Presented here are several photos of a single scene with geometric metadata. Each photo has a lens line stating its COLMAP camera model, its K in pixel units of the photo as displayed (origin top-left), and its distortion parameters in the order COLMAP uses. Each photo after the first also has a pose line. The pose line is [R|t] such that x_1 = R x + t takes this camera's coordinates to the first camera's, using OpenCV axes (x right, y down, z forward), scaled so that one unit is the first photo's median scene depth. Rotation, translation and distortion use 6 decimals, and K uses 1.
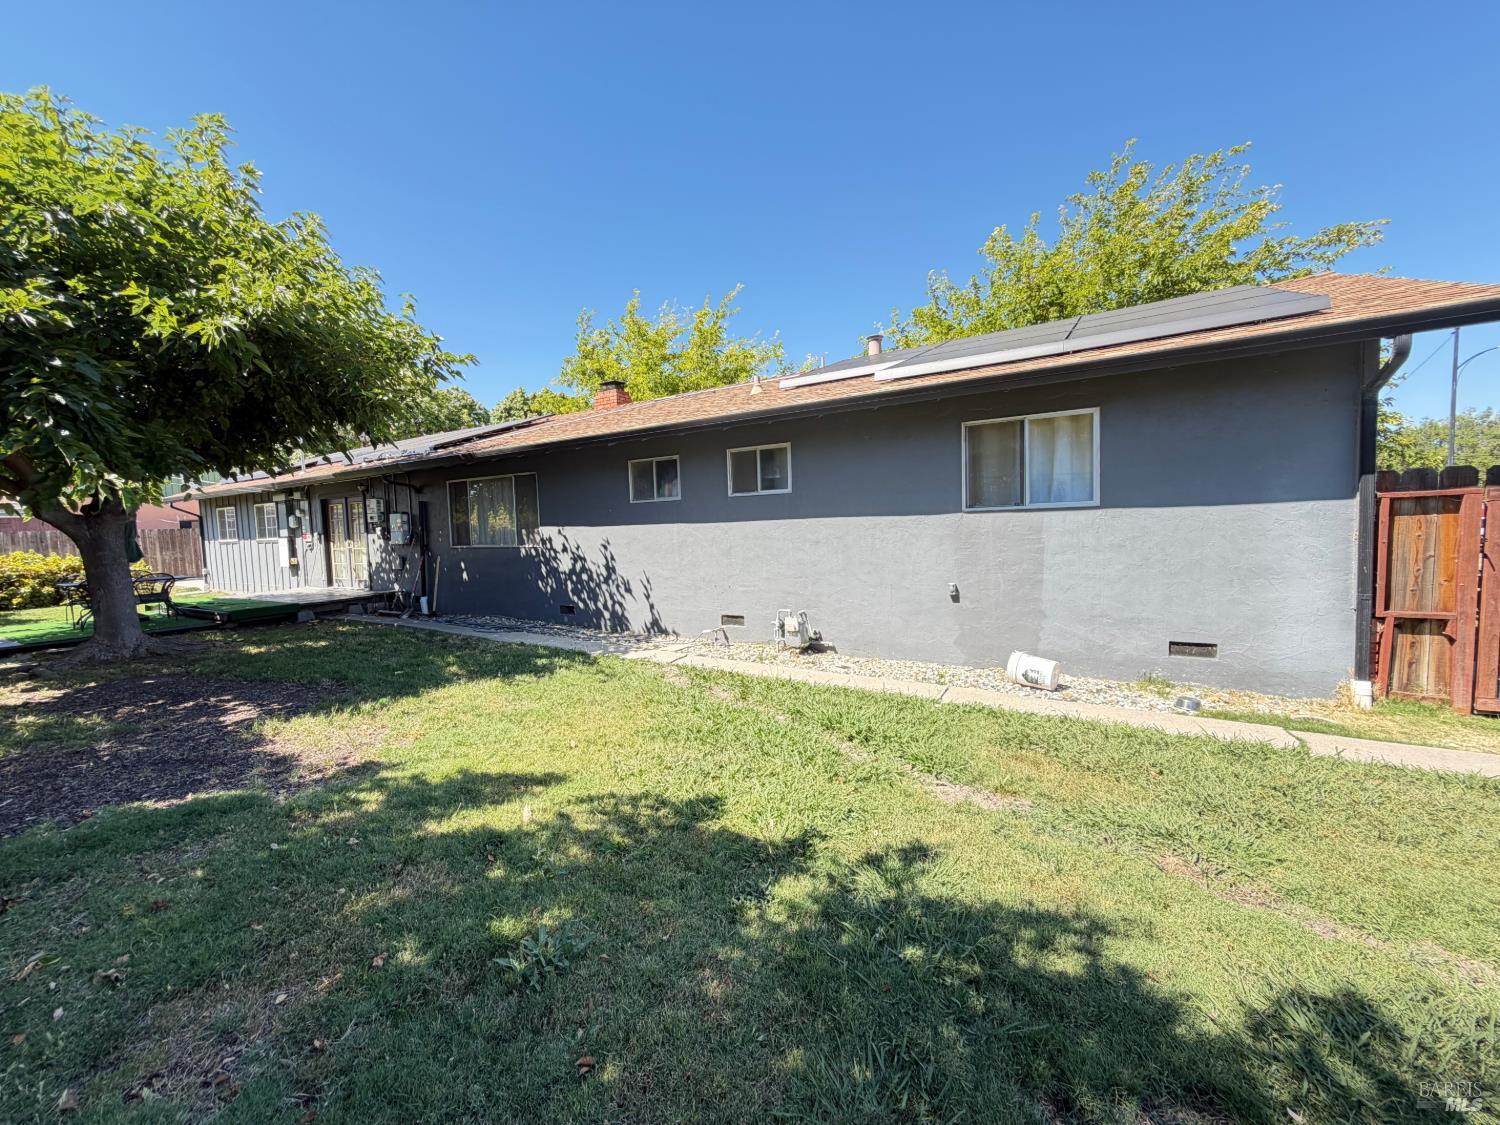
lens RADIAL K [[596.3, 0, 748.3], [0, 596.3, 561.7], [0, 0, 1]] dist [0.001004, 0.000983]
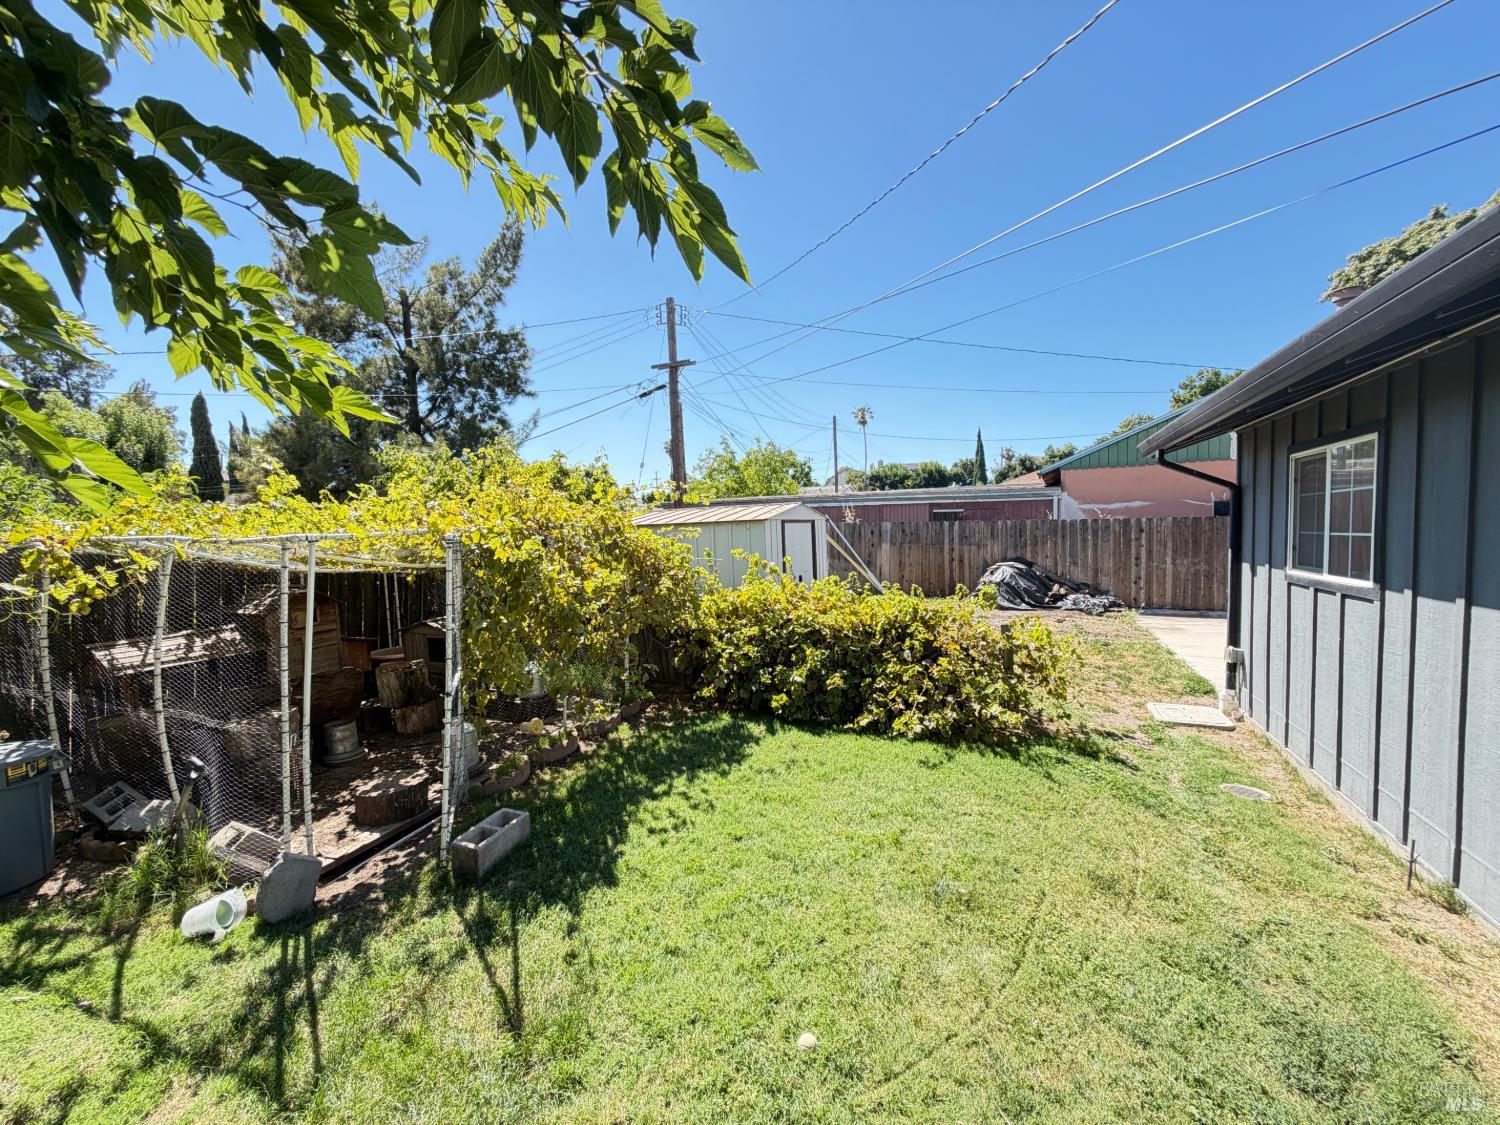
lens RADIAL K [[596.3, 0, 740.8], [0, 596.3, 561.5], [0, 0, 1]] dist [0.001004, 0.000983]
pose [[0.113258, 0.085482, -0.989882, -0.749527], [-0.053292, 0.995381, 0.079860, -0.056357], [0.992135, 0.043708, 0.117290, 0.836868]]
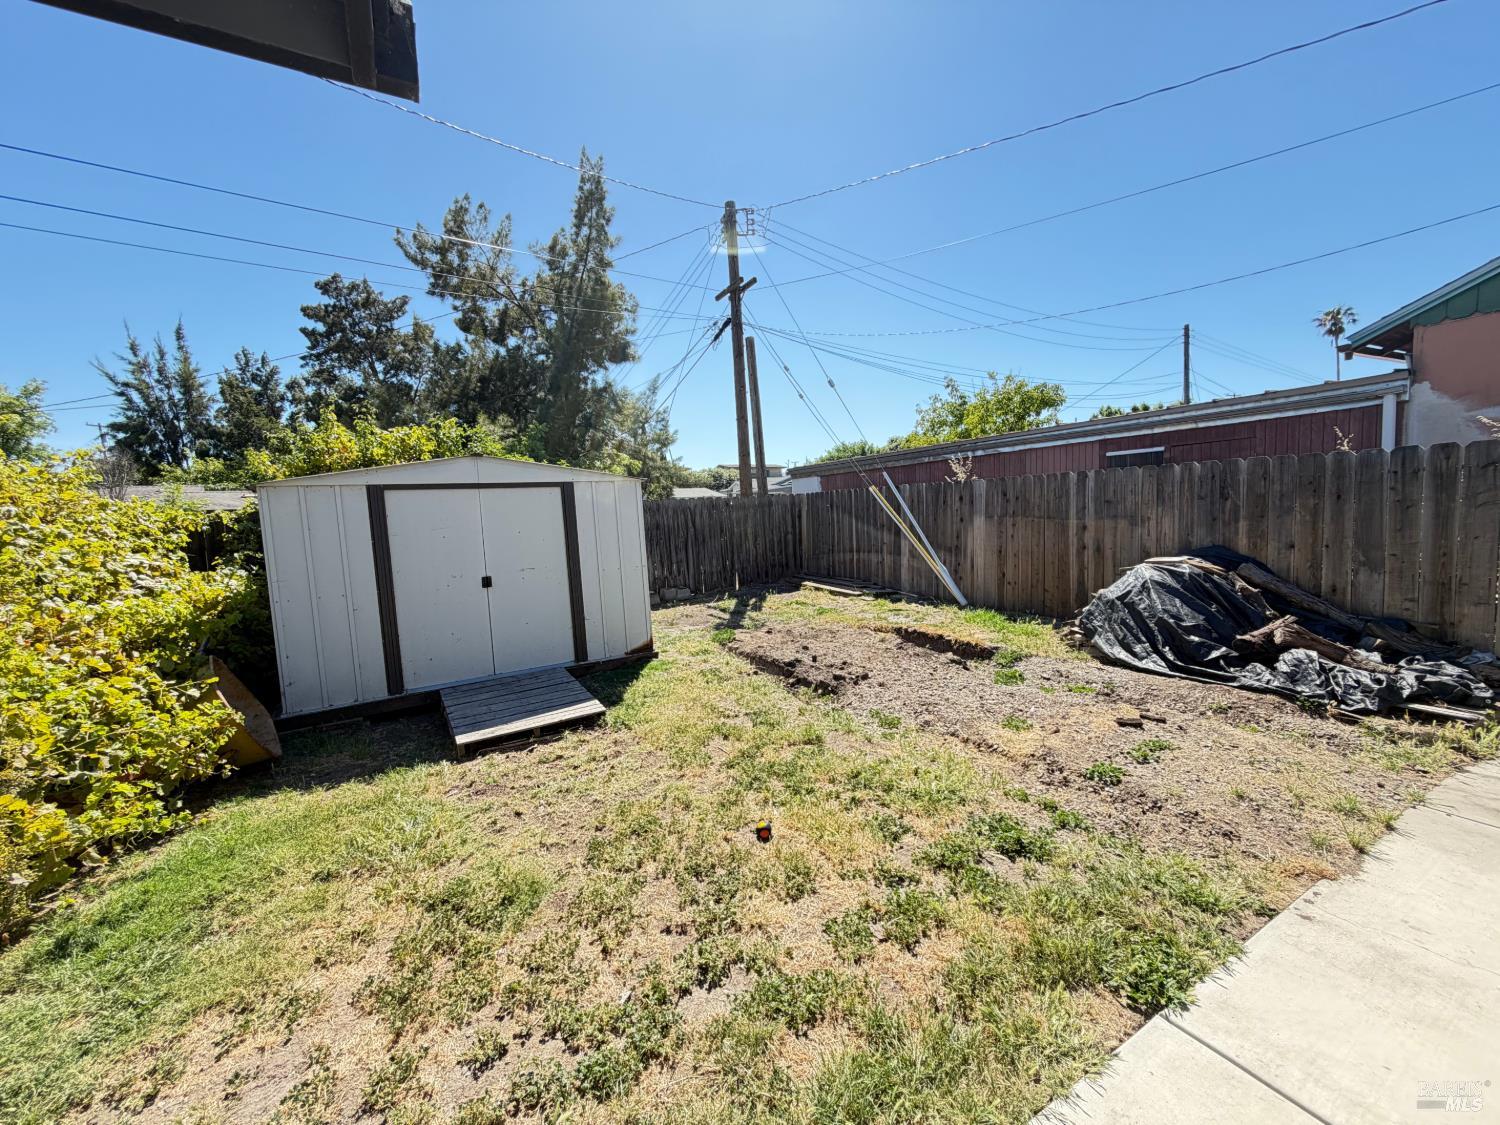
lens RADIAL K [[596.3, 0, 752.3], [0, 596.3, 568.4], [0, 0, 1]] dist [0.001004, 0.000983]
pose [[-0.475831, 0.132495, -0.869500, -1.102257], [0.000668, 0.988643, 0.150284, -0.056990], [0.879536, 0.070929, -0.470515, 1.272362]]
